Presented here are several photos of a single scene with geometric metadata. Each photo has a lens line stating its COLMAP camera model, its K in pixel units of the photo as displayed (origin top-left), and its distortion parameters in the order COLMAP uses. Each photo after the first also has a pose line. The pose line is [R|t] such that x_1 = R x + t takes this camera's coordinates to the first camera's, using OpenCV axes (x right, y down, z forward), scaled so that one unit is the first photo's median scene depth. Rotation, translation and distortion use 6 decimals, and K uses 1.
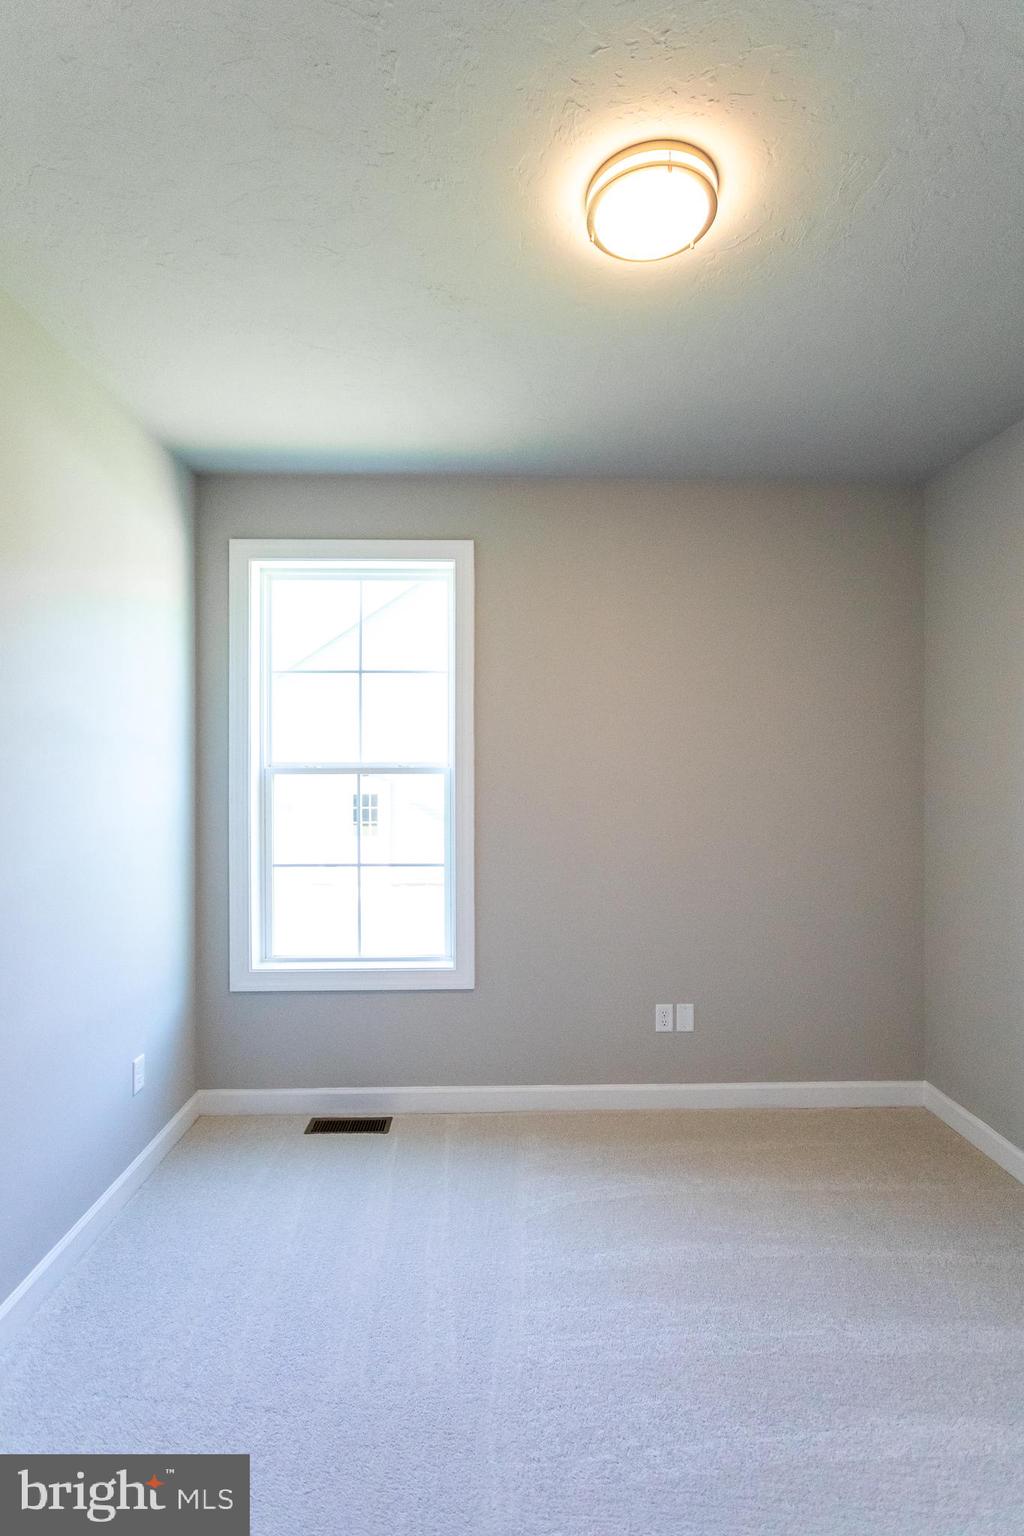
lens RADIAL K [[723.2, 0, 521.0], [0, 723.2, 766.4], [0, 0, 1]] dist [0.000129, -0.000583]
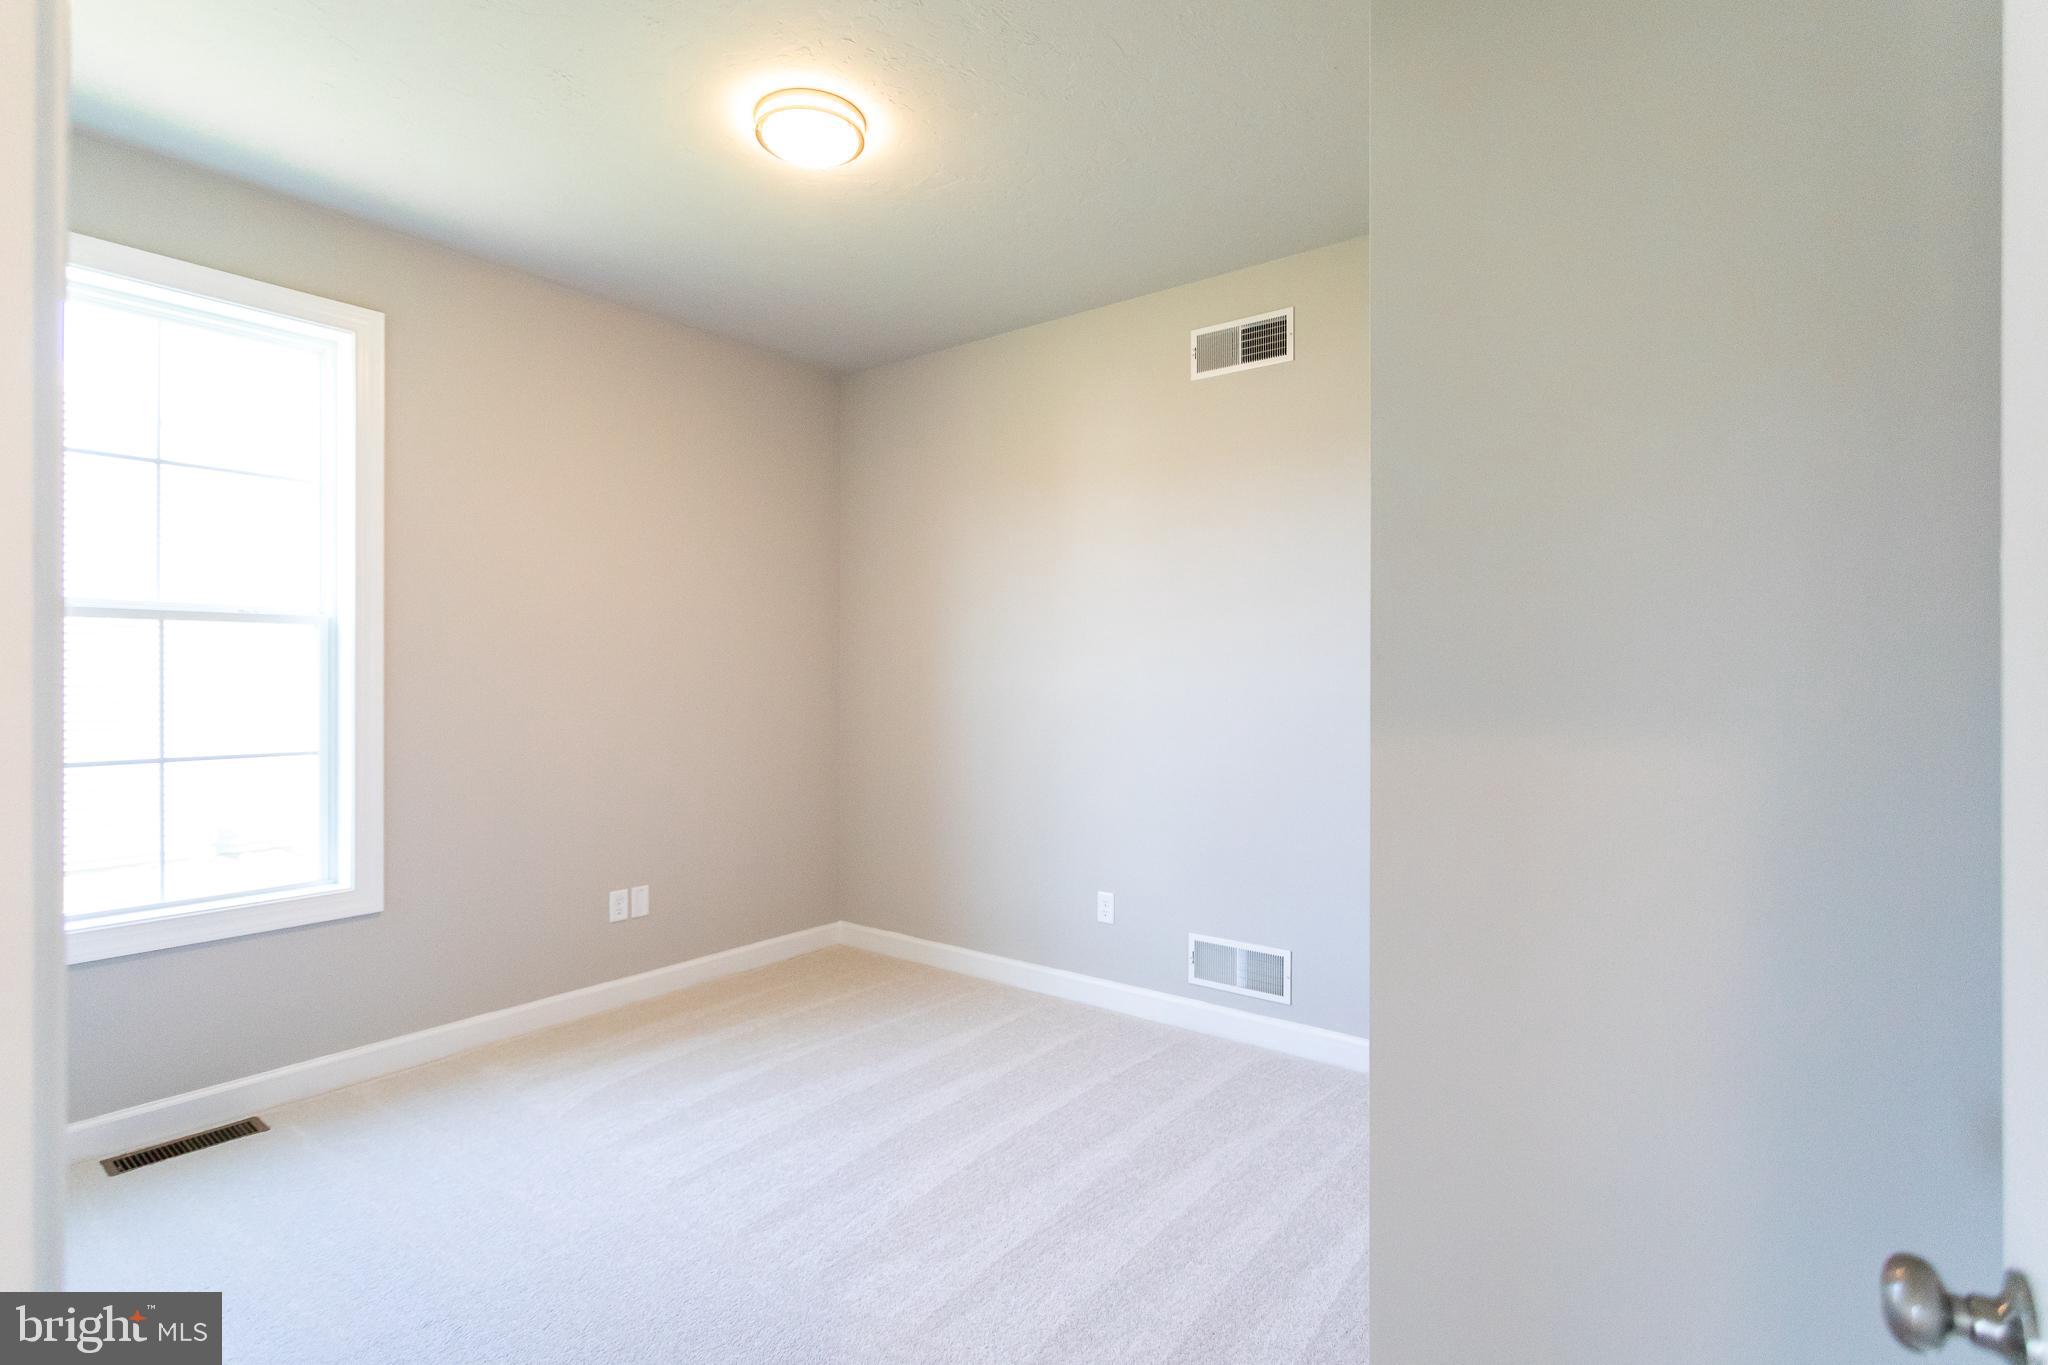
lens RADIAL K [[964.3, 0, 1036.6], [0, 964.3, 673.2], [0, 0, 1]] dist [0.000129, -0.000583]
pose [[0.623290, -0.000590, 0.781991, -0.421570], [-0.007205, 0.999953, 0.006498, 0.048029], [-0.781958, -0.009685, 0.623256, -0.152809]]
